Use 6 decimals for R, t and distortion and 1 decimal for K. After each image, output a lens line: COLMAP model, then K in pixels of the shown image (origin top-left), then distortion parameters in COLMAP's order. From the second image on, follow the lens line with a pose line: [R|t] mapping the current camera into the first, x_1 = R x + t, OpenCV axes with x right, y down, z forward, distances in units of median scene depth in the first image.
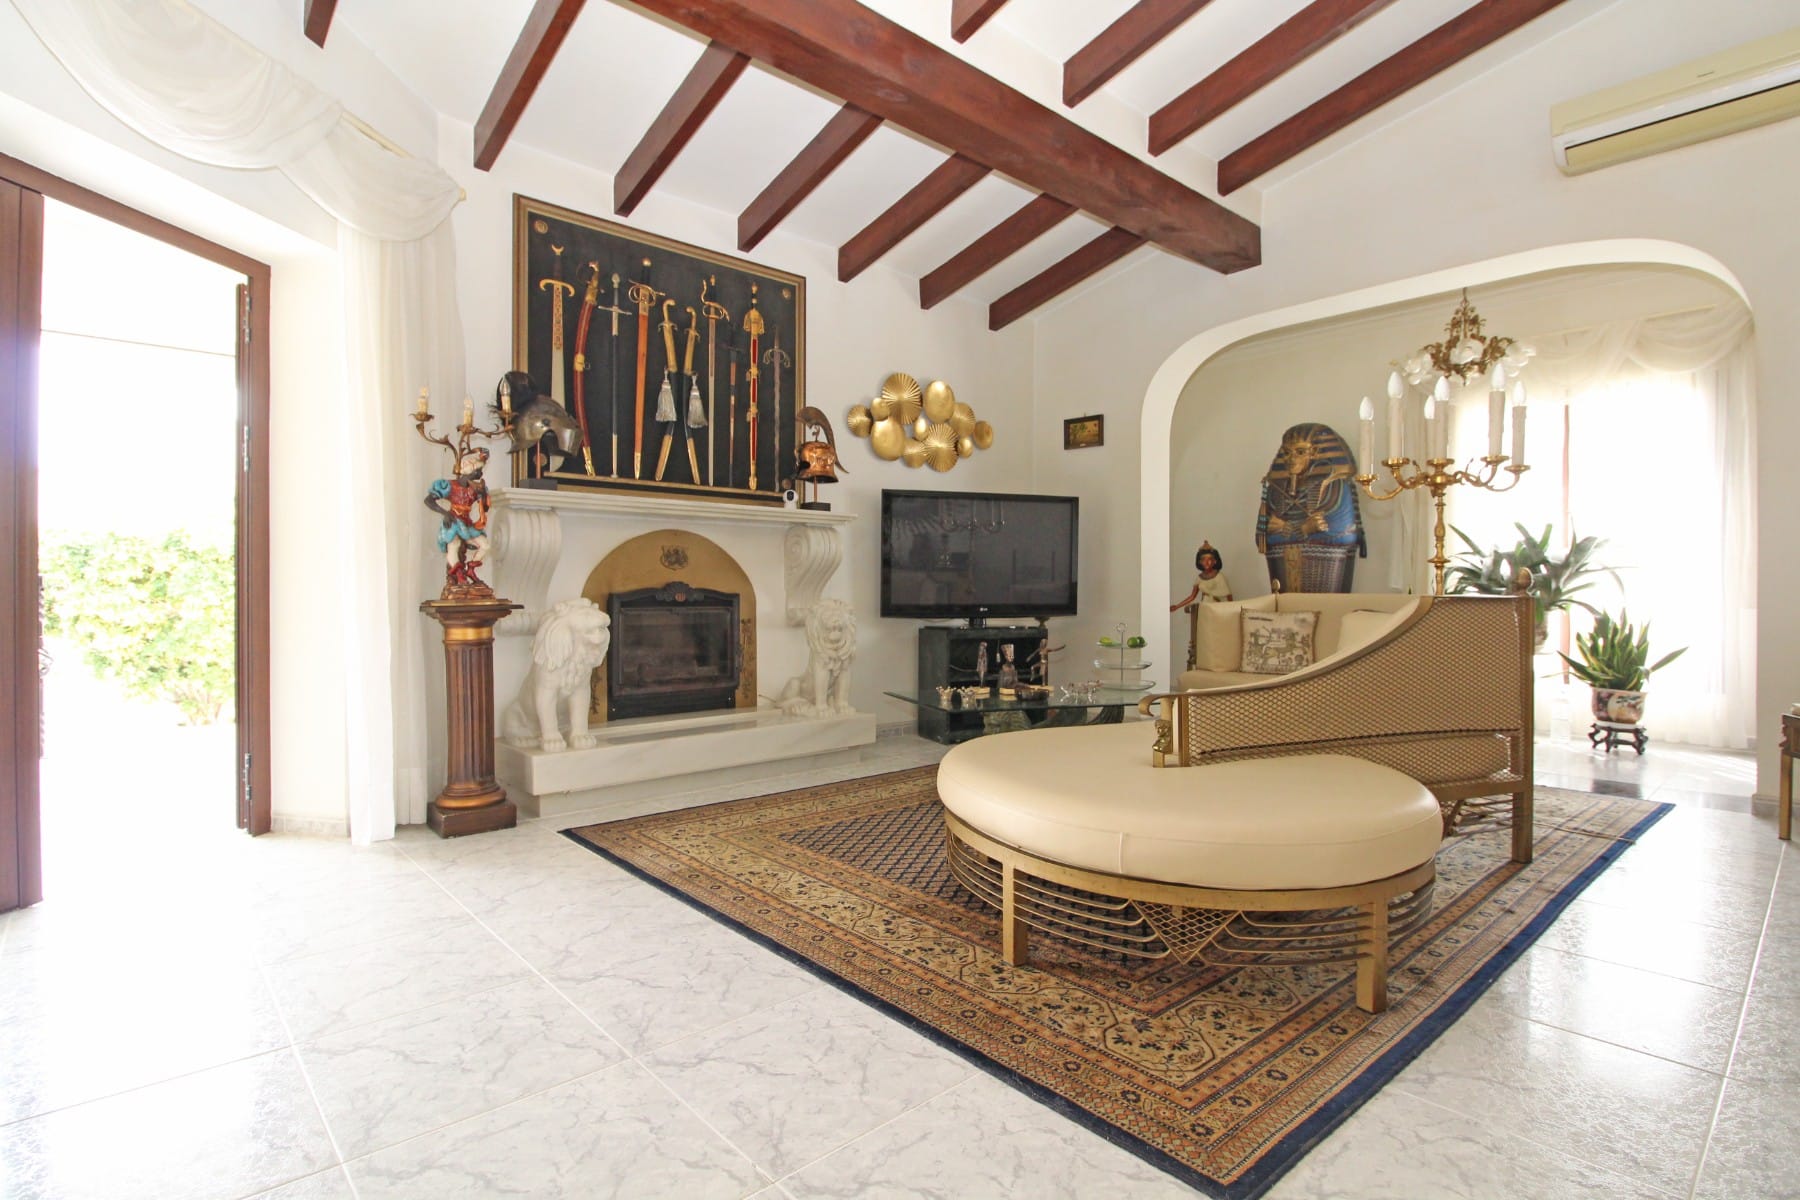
lens RADIAL K [[851.6, 0, 903.5], [0, 851.6, 596.9], [0, 0, 1]] dist [-0.004687, 0.000650]
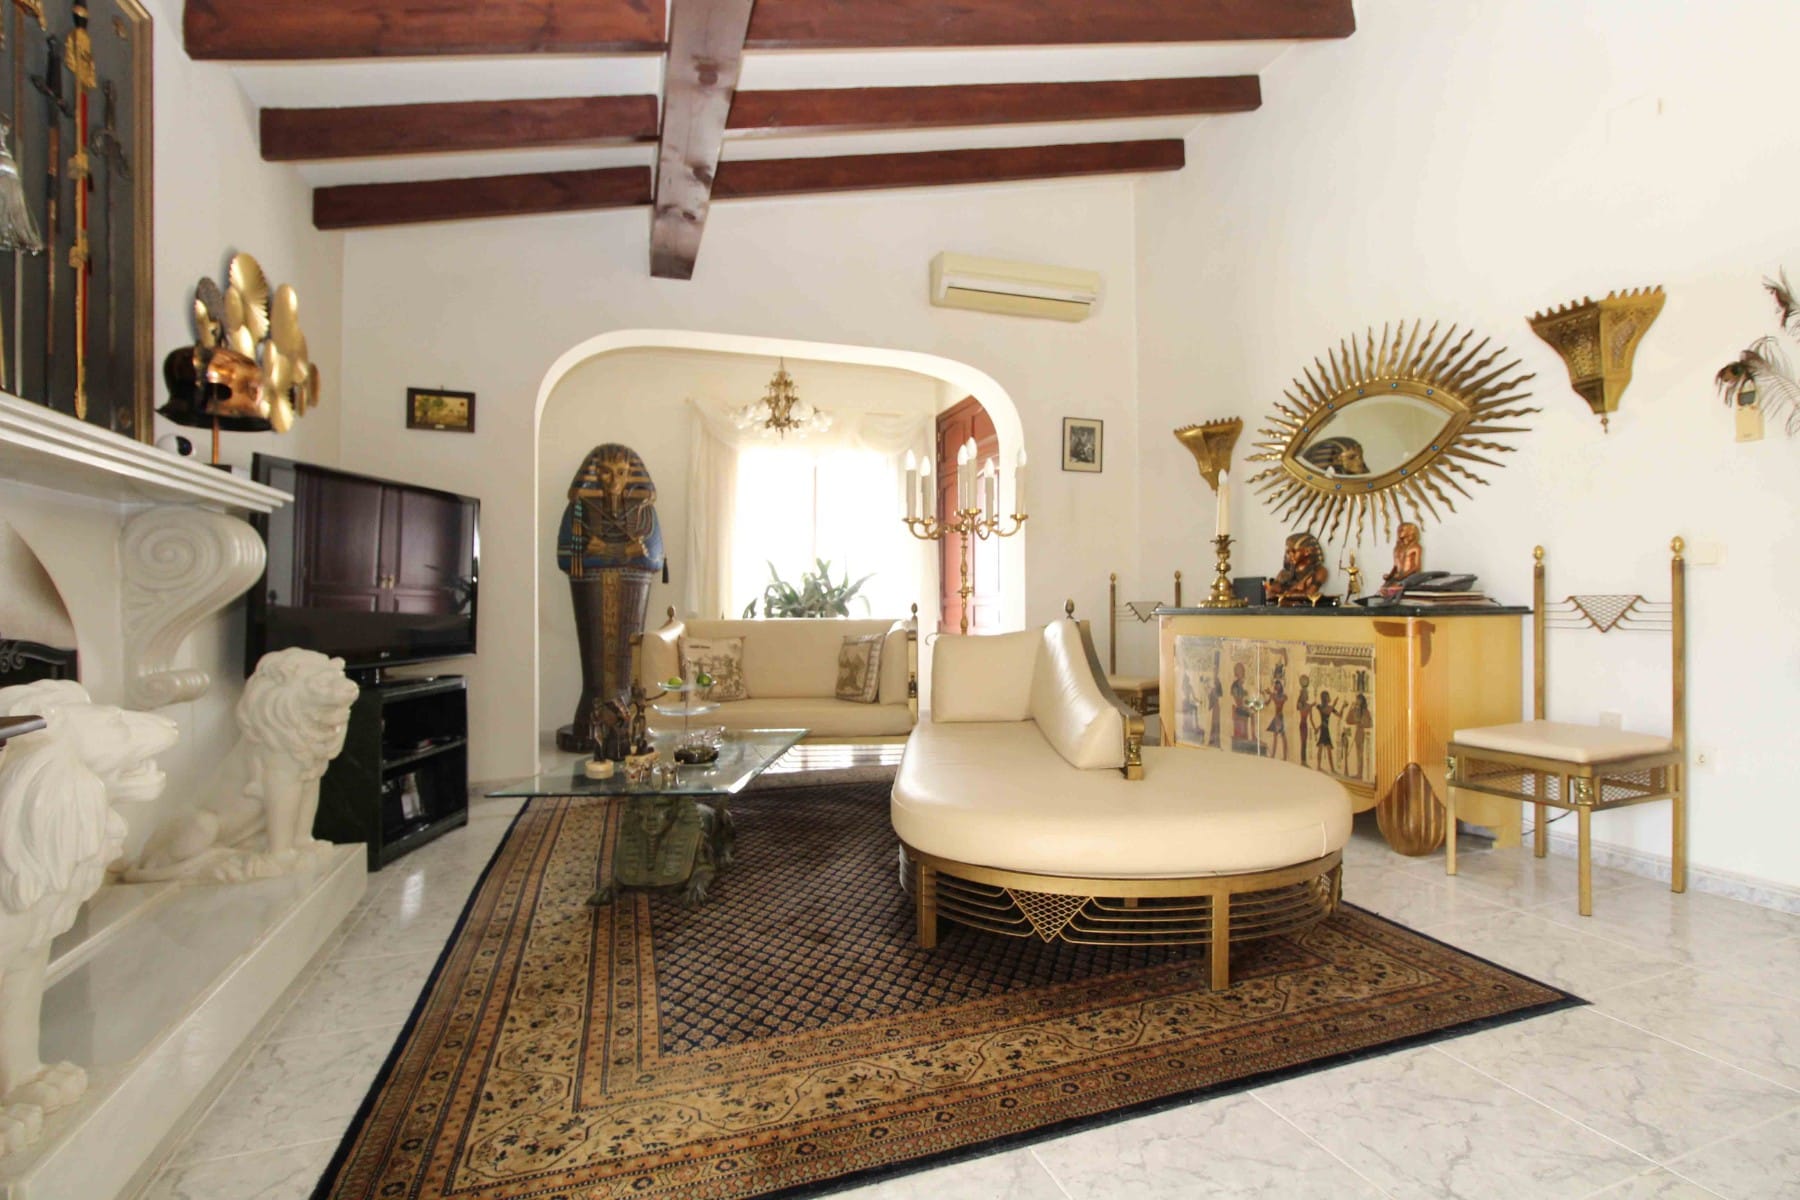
lens RADIAL K [[885.6, 0, 908.7], [0, 885.6, 608.8], [0, 0, 1]] dist [-0.006711, 0.001990]
pose [[0.386757, -0.013092, 0.922089, -0.633658], [0.023053, 0.999724, 0.004525, -0.024902], [-0.921893, 0.019507, 0.386952, 0.592761]]
